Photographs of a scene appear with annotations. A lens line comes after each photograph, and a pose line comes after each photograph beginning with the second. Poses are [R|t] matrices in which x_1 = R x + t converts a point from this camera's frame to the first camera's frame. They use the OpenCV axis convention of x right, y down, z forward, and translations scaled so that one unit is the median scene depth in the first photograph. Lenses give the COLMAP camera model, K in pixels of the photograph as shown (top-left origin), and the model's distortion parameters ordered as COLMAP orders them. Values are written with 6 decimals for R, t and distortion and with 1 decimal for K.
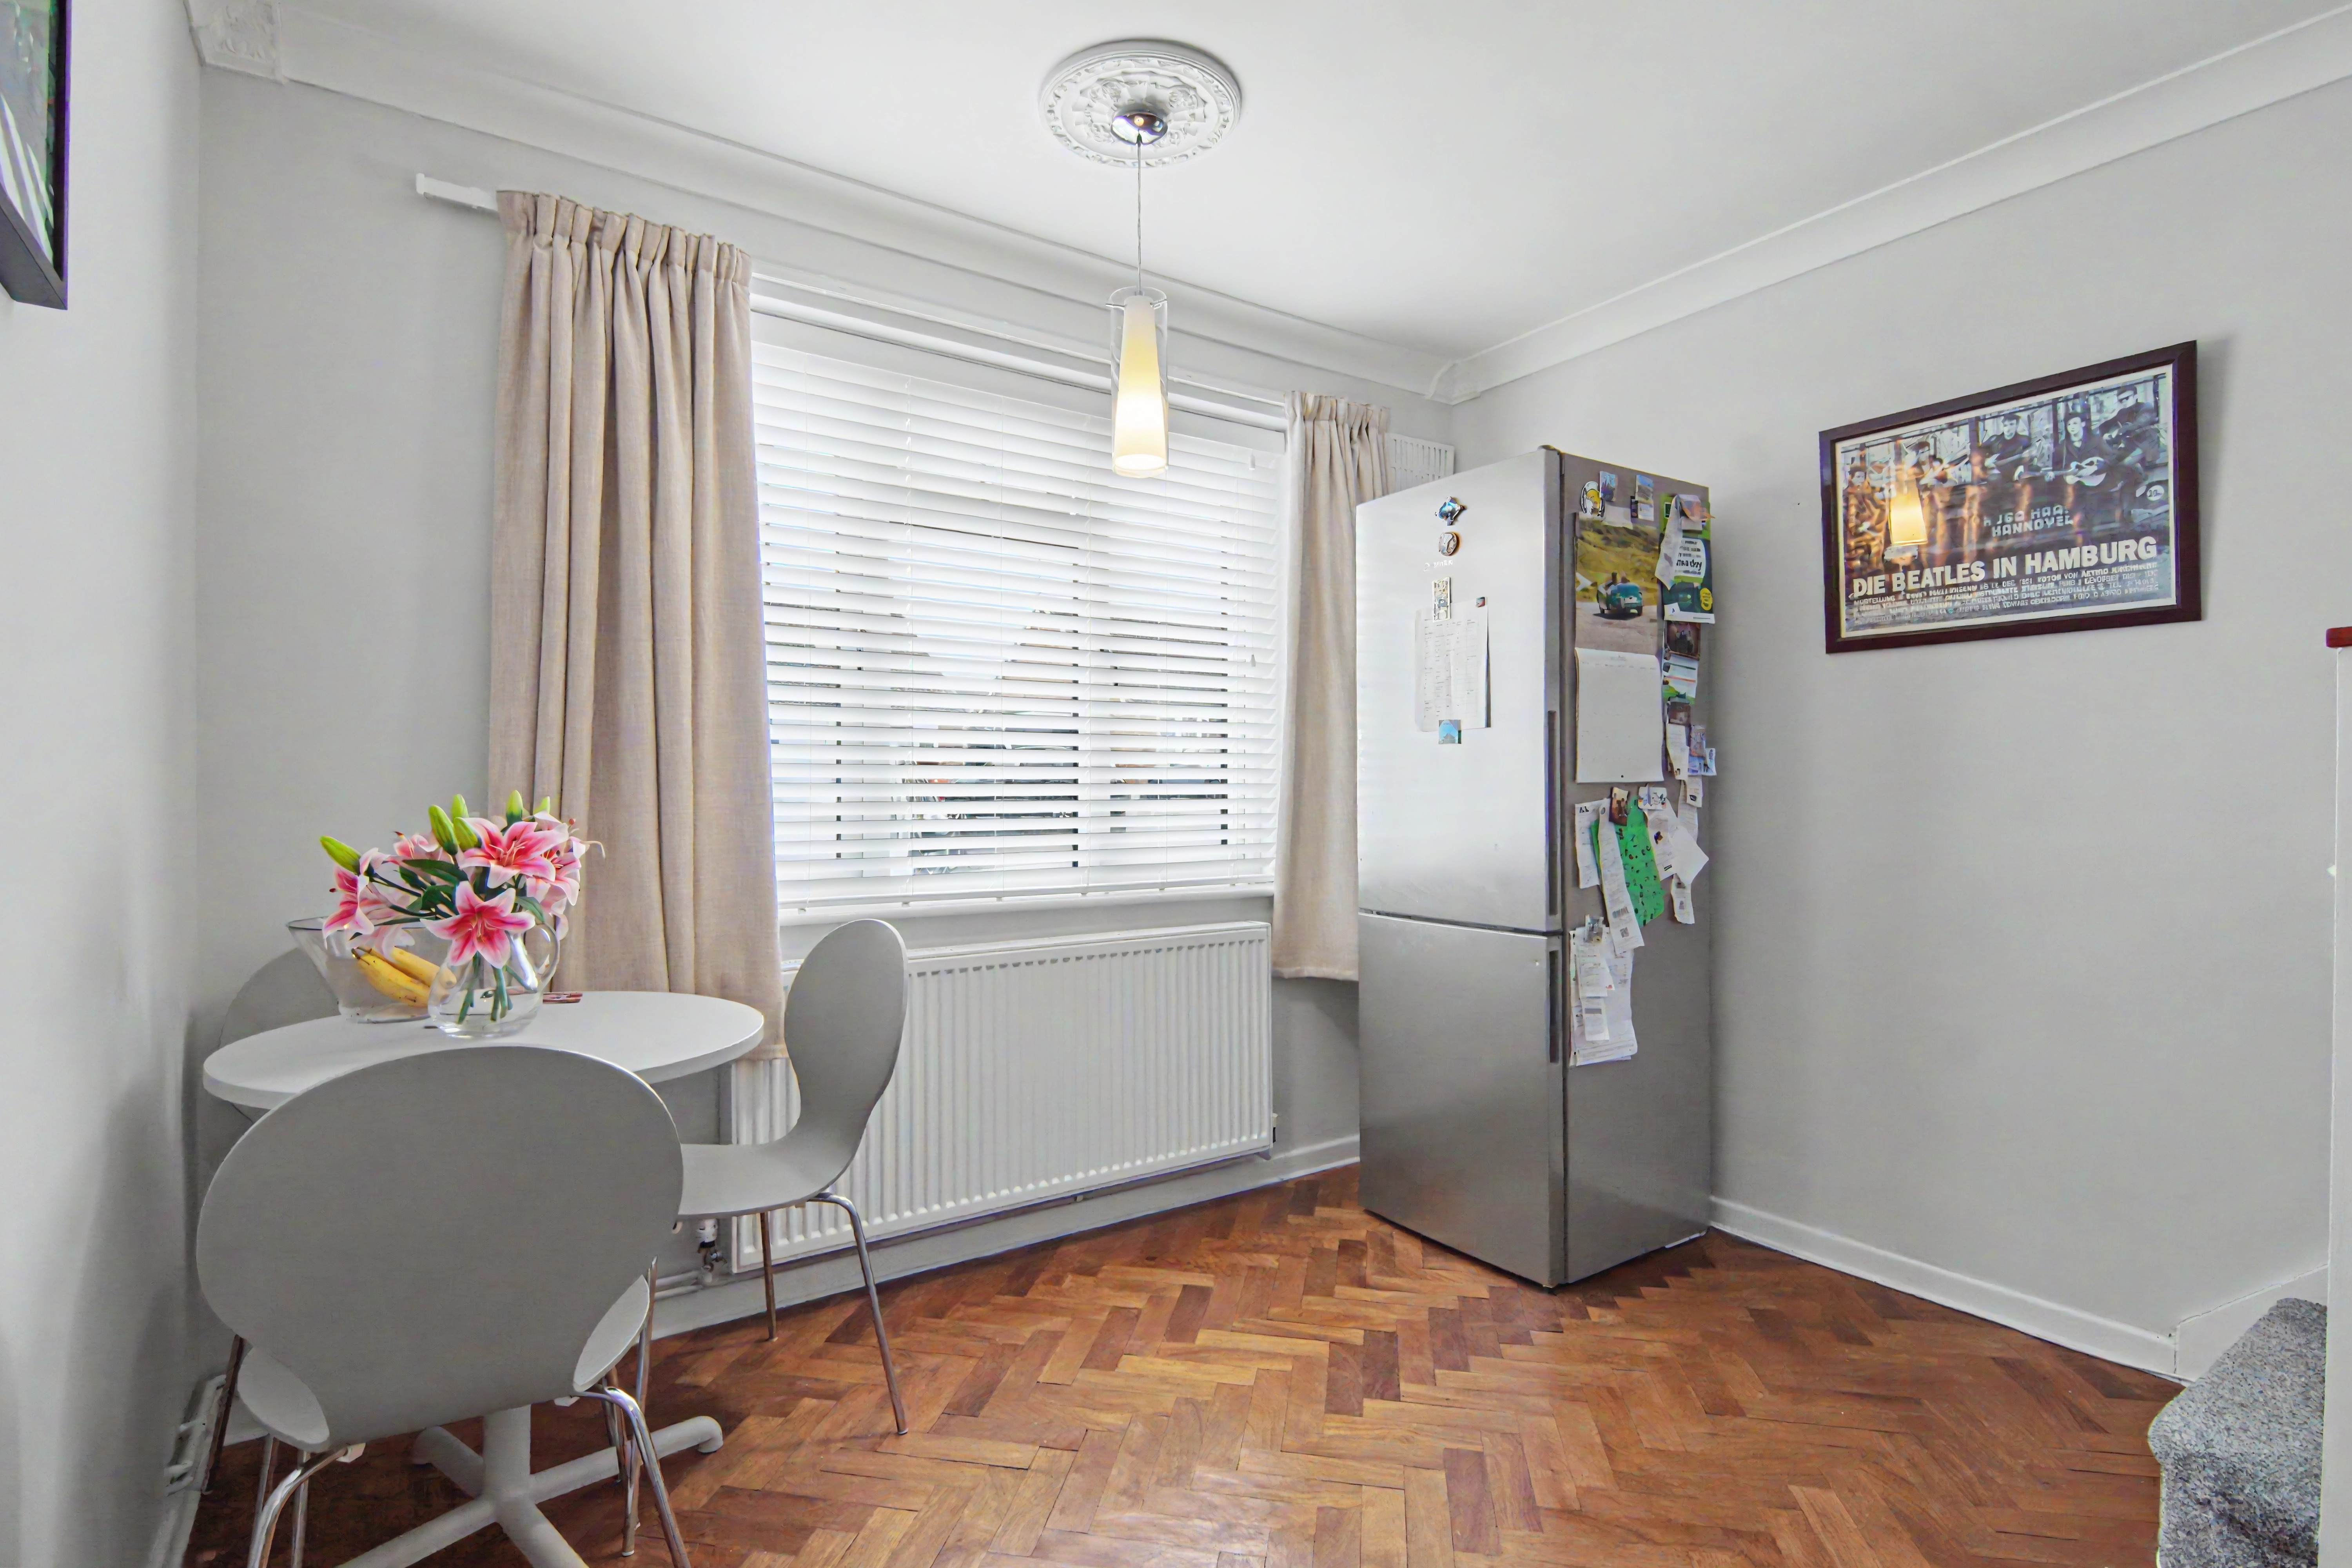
lens RADIAL K [[1116.9, 0, 1176.0], [0, 1116.9, 784.0], [0, 0, 1]] dist [0.000260, 0.000031]
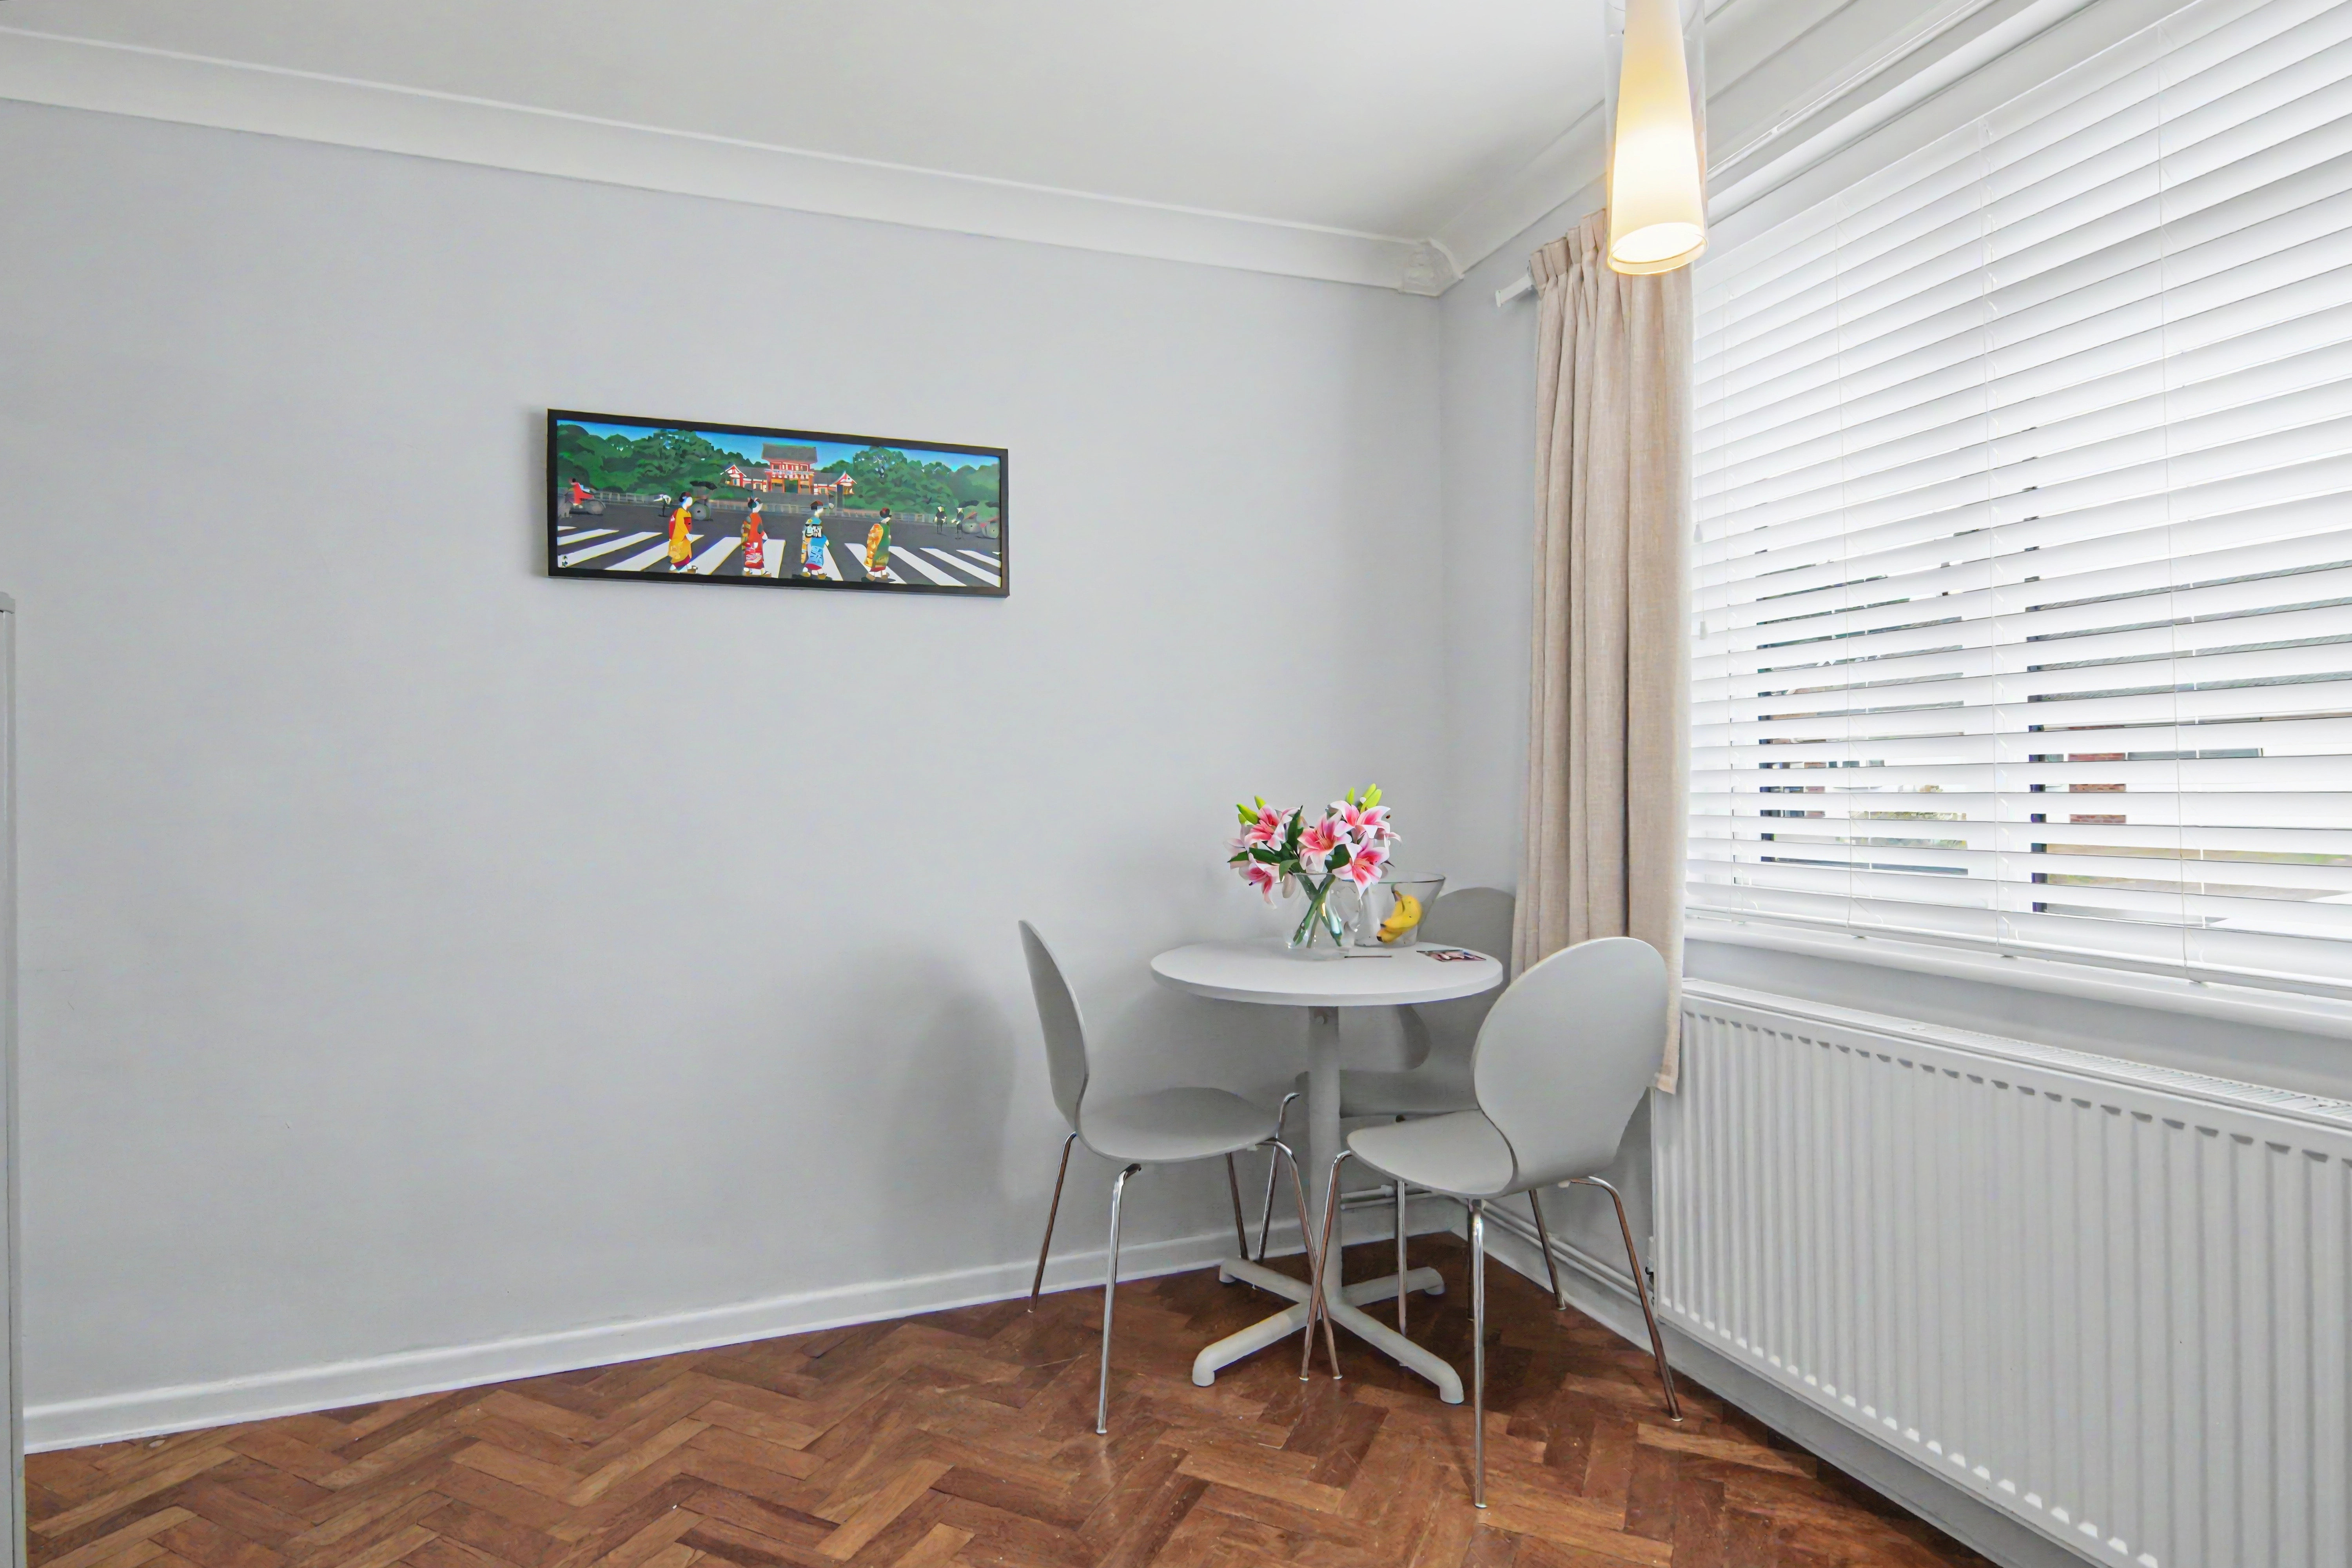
lens RADIAL K [[1116.9, 0, 1176.0], [0, 1116.9, 784.0], [0, 0, 1]] dist [0.000260, 0.000031]
pose [[-0.210874, -0.009052, -0.977471, 0.592657], [0.007246, 0.999915, -0.010823, 0.019032], [0.977486, -0.009365, -0.210791, 0.855379]]
